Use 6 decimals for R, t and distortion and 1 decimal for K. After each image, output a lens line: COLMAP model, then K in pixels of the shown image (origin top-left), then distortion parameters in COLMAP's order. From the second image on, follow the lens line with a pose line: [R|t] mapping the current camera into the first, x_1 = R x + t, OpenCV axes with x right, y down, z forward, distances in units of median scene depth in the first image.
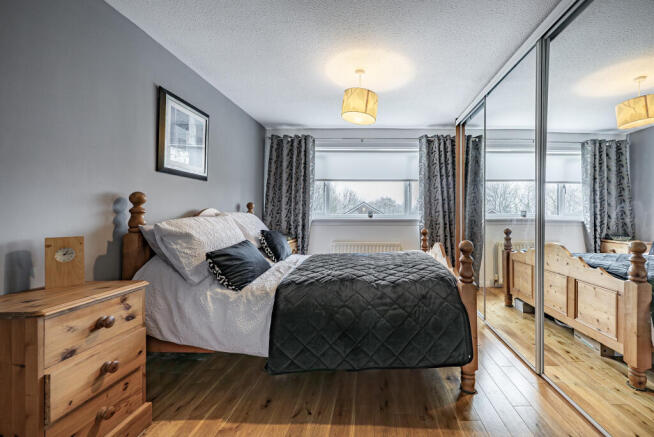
lens RADIAL K [[267.9, 0, 327.8], [0, 267.9, 213.8], [0, 0, 1]] dist [-0.001064, -0.000148]
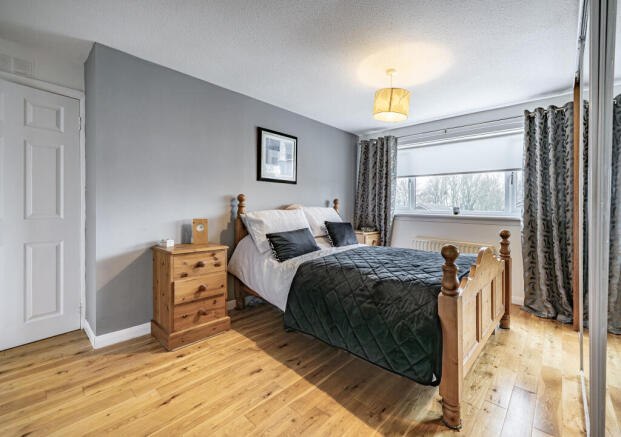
lens RADIAL K [[235.6, 0, 309.3], [0, 235.6, 209.9], [0, 0, 1]] dist [0.000712, 0.000071]
pose [[0.772482, 0.021455, -0.634674, 0.560864], [-0.014908, 0.999766, 0.015653, -0.013256], [0.634862, -0.002630, 0.772621, 0.130250]]
